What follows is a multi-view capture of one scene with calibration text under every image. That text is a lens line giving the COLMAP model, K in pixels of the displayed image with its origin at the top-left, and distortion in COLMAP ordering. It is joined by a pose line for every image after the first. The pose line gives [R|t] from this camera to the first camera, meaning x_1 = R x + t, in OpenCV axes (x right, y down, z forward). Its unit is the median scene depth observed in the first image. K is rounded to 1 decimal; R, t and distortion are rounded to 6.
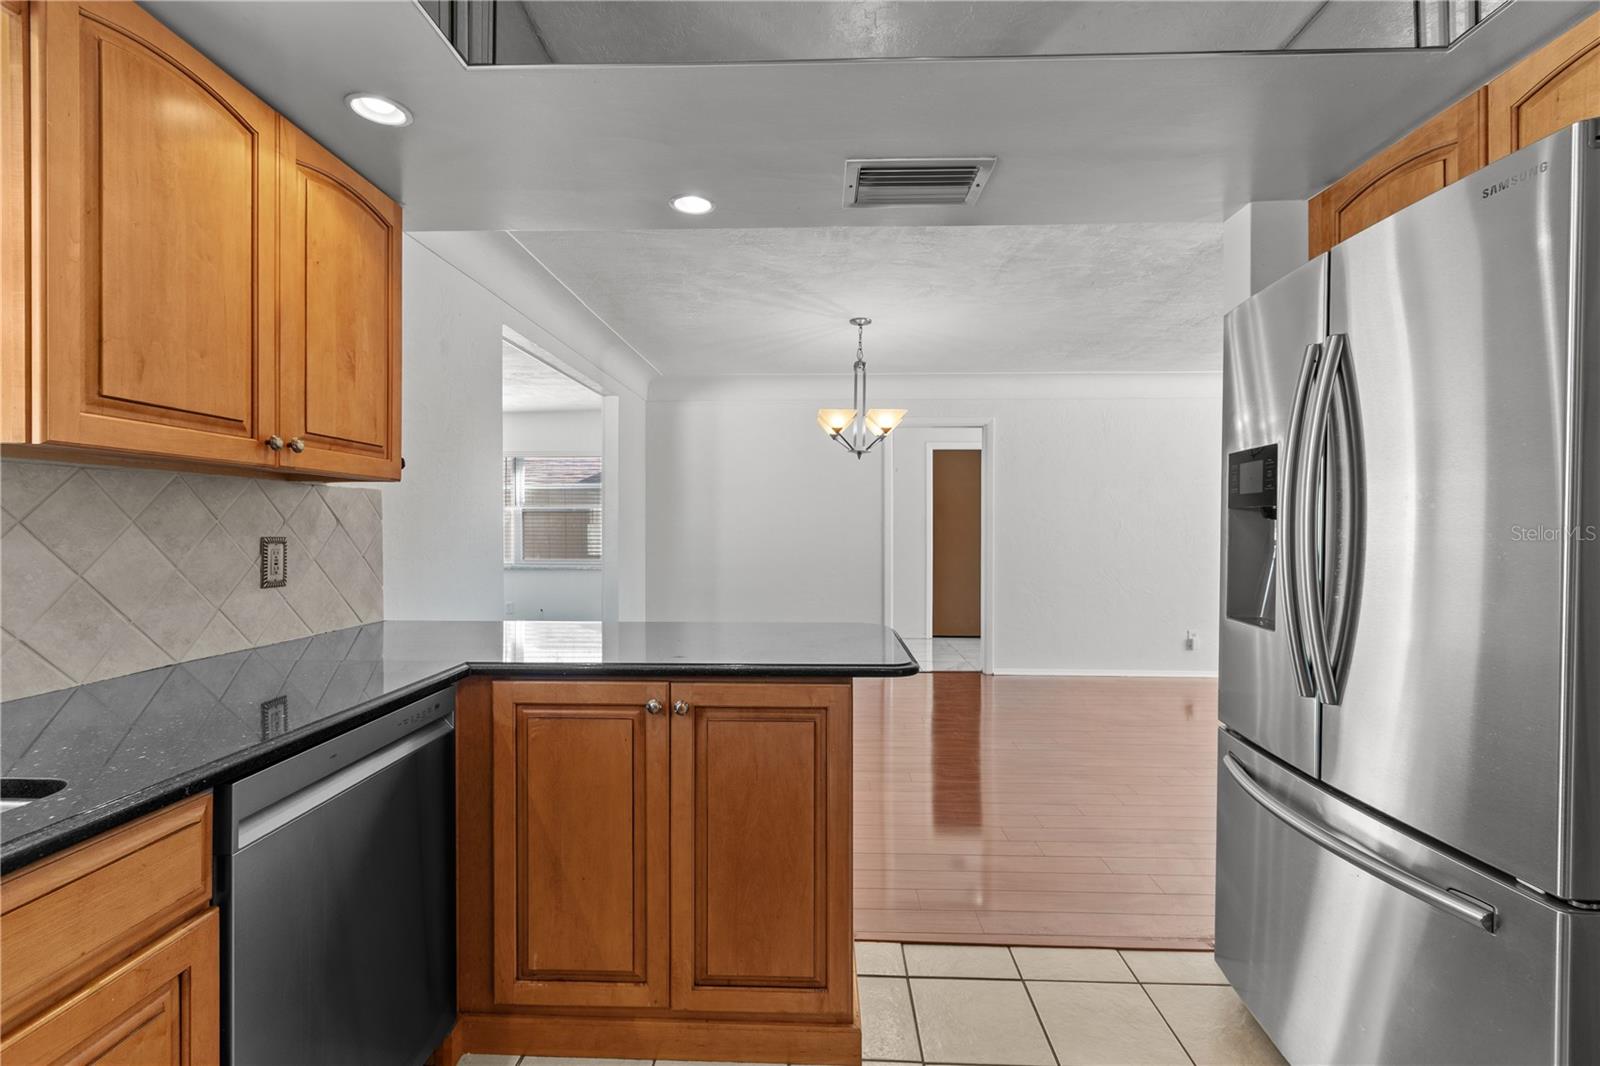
lens RADIAL K [[709.1, 0, 791.4], [0, 709.1, 532.1], [0, 0, 1]] dist [0.000566, 0.000187]
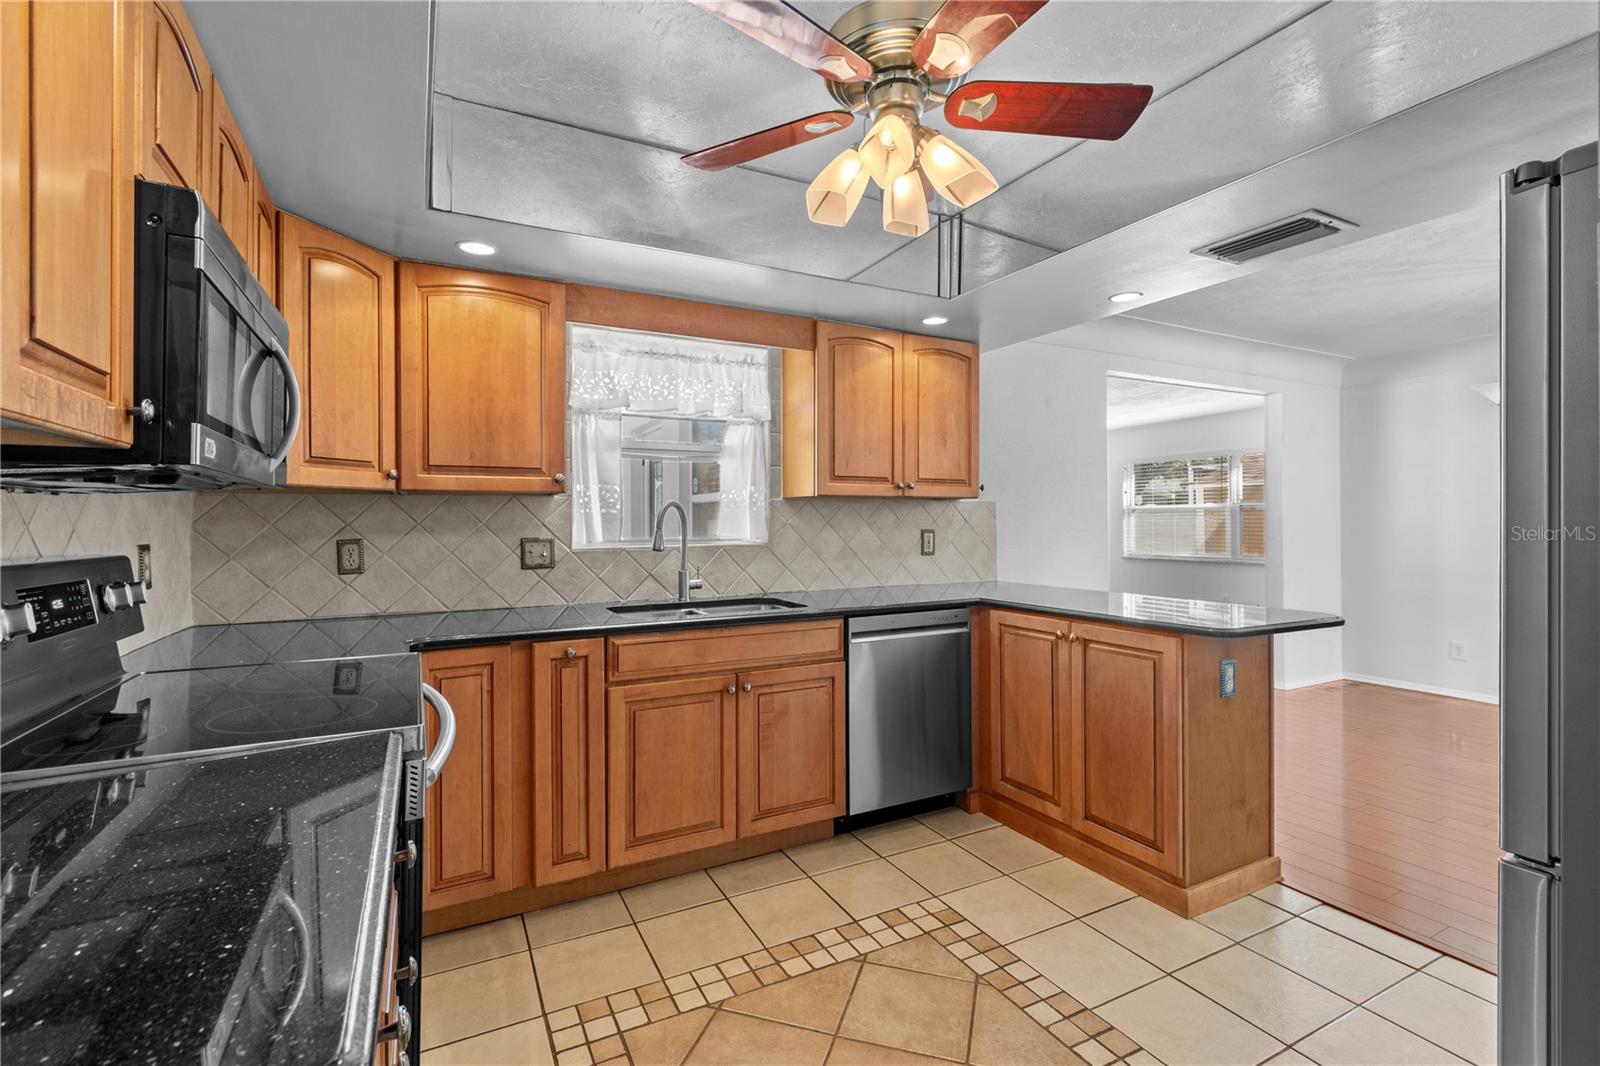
lens RADIAL K [[709.1, 0, 791.4], [0, 709.1, 532.1], [0, 0, 1]] dist [0.000566, 0.000187]
pose [[0.500095, 0.011130, -0.865899, 0.890950], [-0.004835, 0.999938, 0.010061, -0.003593], [0.865957, -0.000845, 0.500118, -0.343405]]
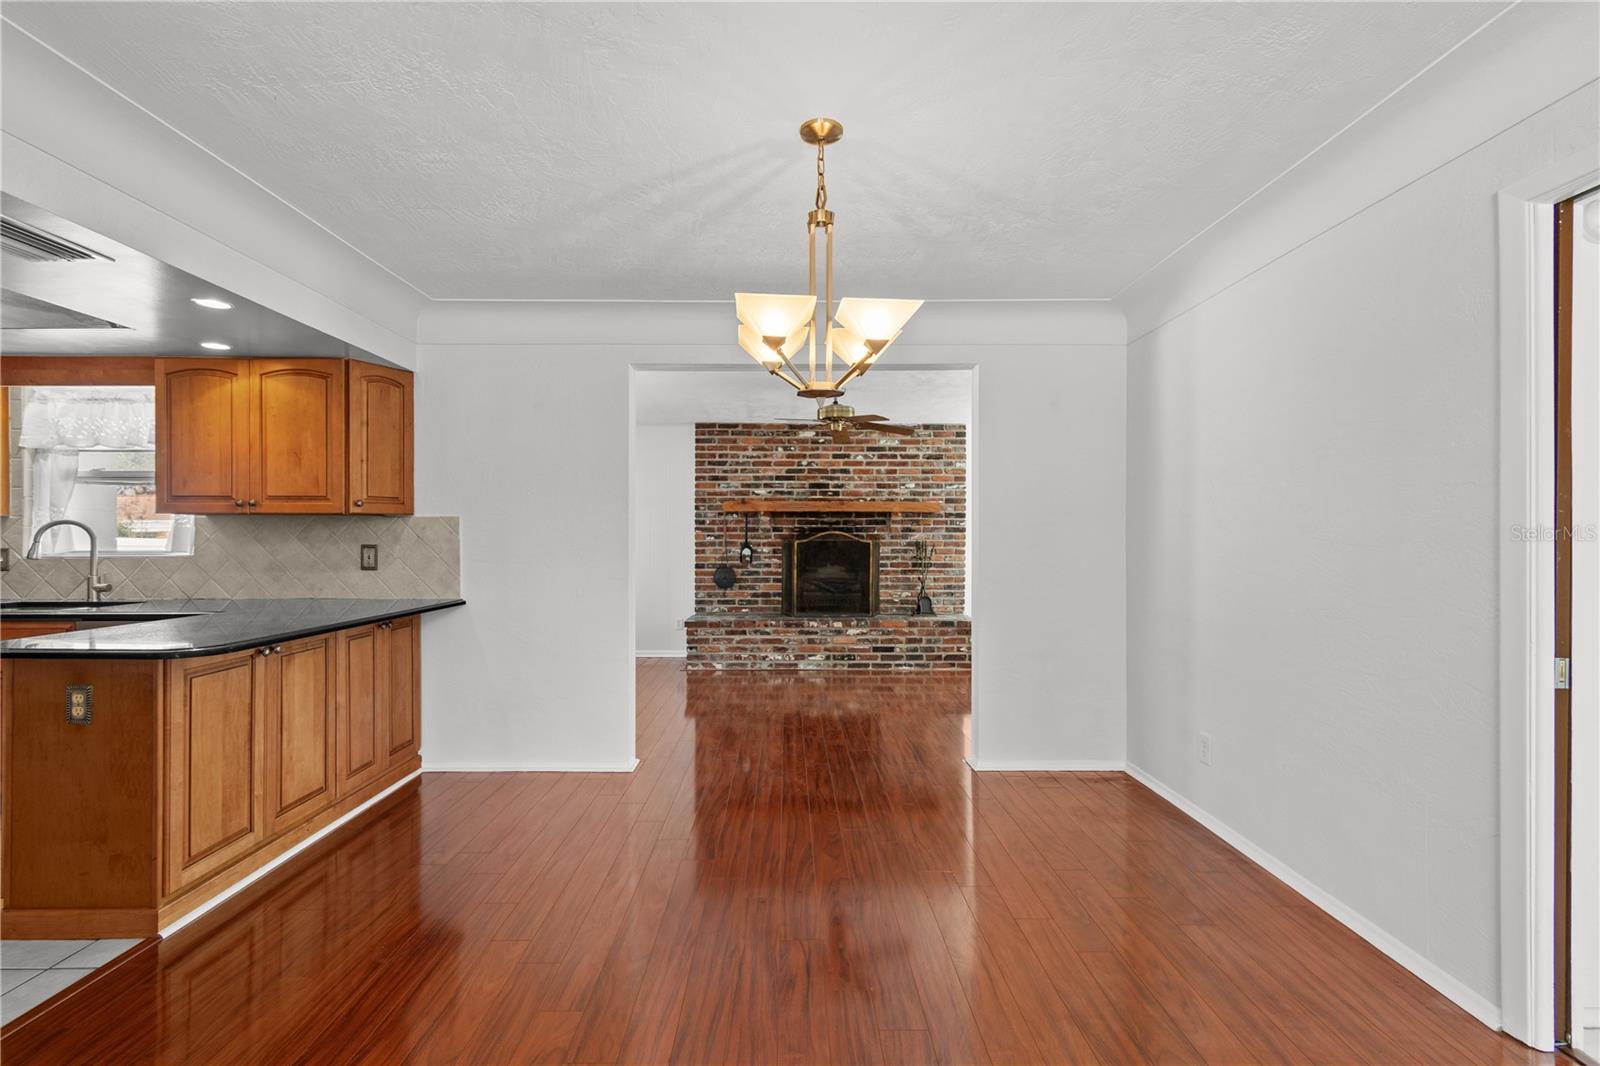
lens RADIAL K [[700.4, 0, 801.3], [0, 700.4, 541.2], [0, 0, 1]] dist [0.000308, -0.000045]
pose [[0.055320, 0.005618, -0.998453, 1.497095], [-0.011502, 0.999921, 0.004988, -0.030021], [0.998402, 0.011208, 0.055381, 2.440766]]
